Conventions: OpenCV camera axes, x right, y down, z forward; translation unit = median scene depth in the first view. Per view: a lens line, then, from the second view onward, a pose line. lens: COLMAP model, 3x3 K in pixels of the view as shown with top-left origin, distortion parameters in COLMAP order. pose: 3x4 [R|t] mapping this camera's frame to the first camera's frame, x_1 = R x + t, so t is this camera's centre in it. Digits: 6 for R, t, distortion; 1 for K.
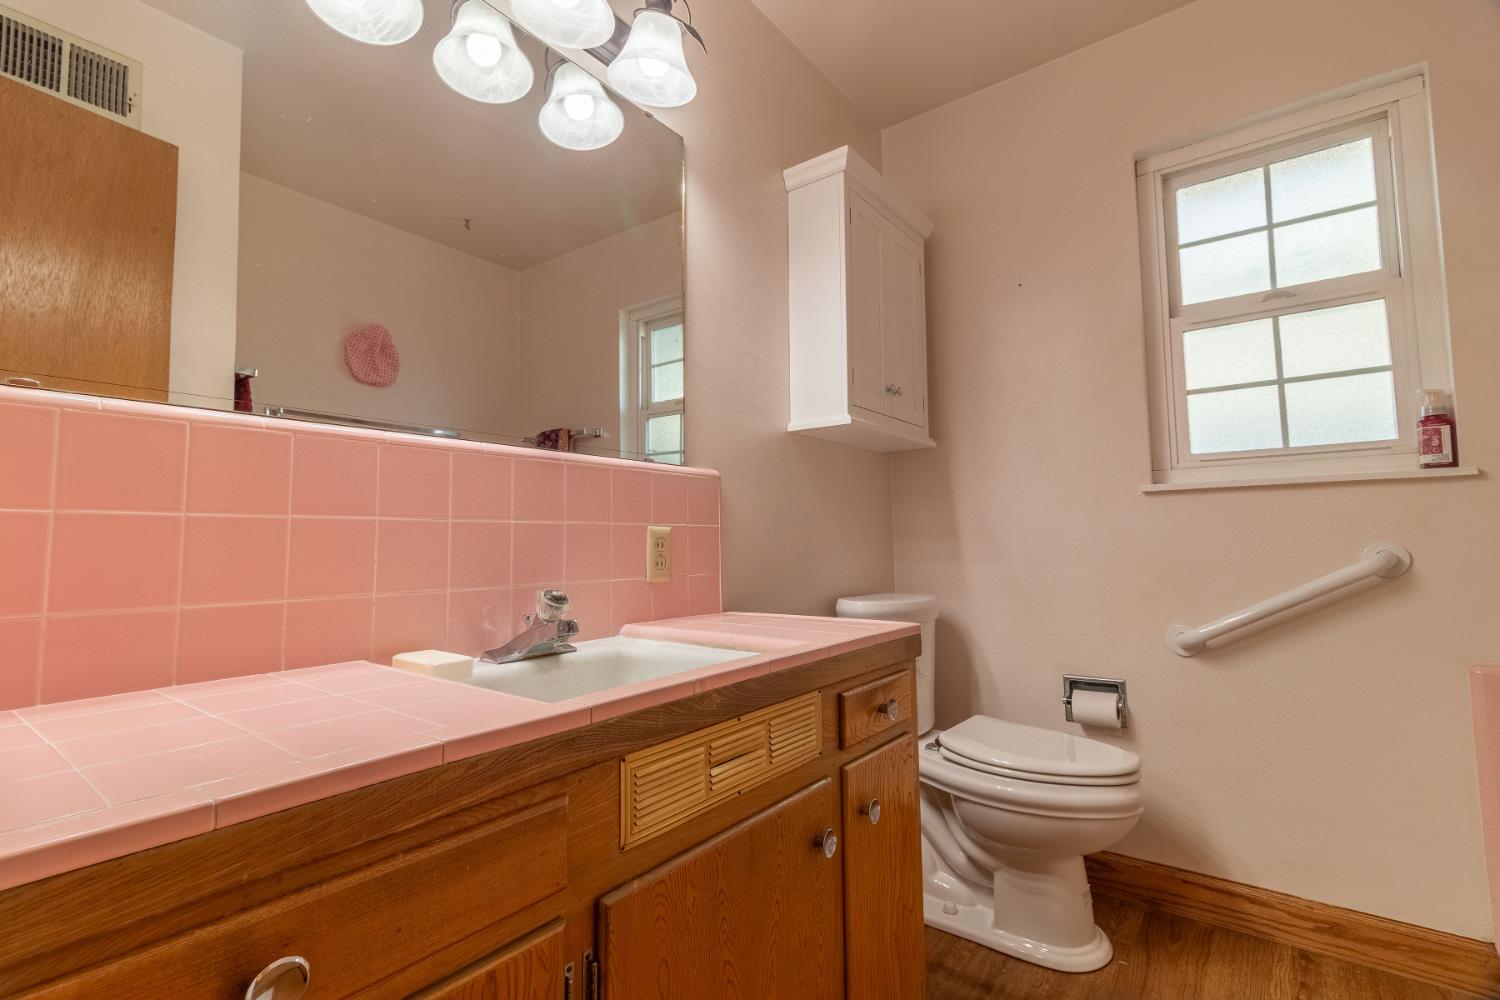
lens RADIAL K [[694.1, 0, 749.6], [0, 694.1, 488.6], [0, 0, 1]] dist [0.000479, 0.000551]
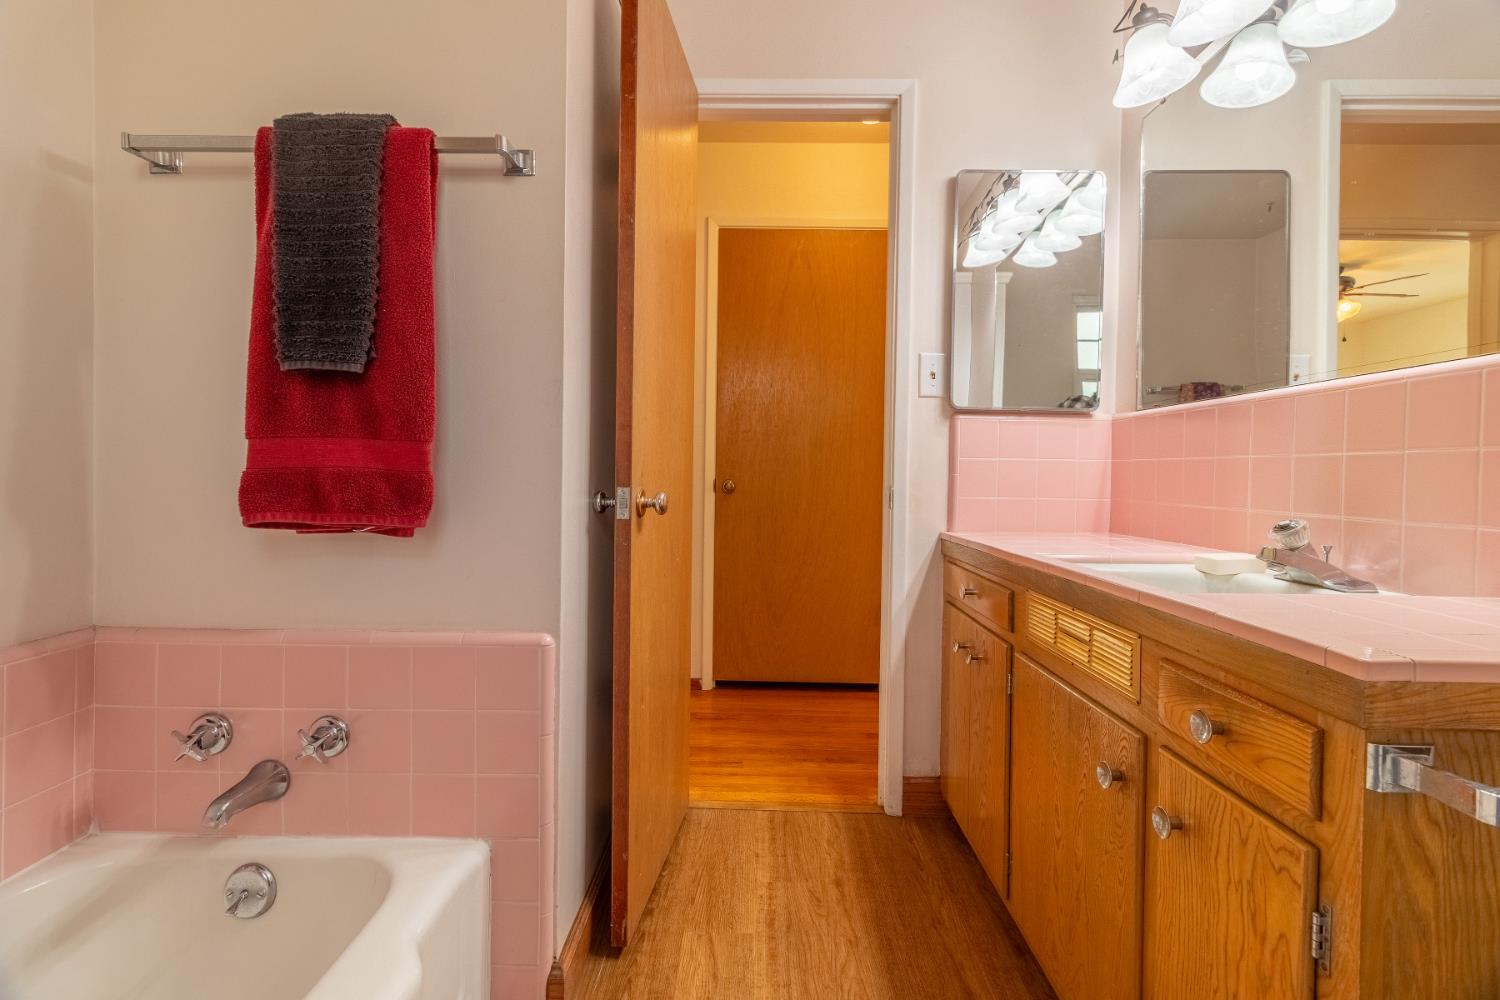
lens RADIAL K [[694.1, 0, 749.6], [0, 694.1, 488.6], [0, 0, 1]] dist [0.000479, 0.000551]
pose [[-0.810452, 0.016459, -0.585574, 1.134014], [0.045515, 0.998353, -0.034932, 0.112098], [0.584035, -0.054963, -0.809866, 1.562561]]
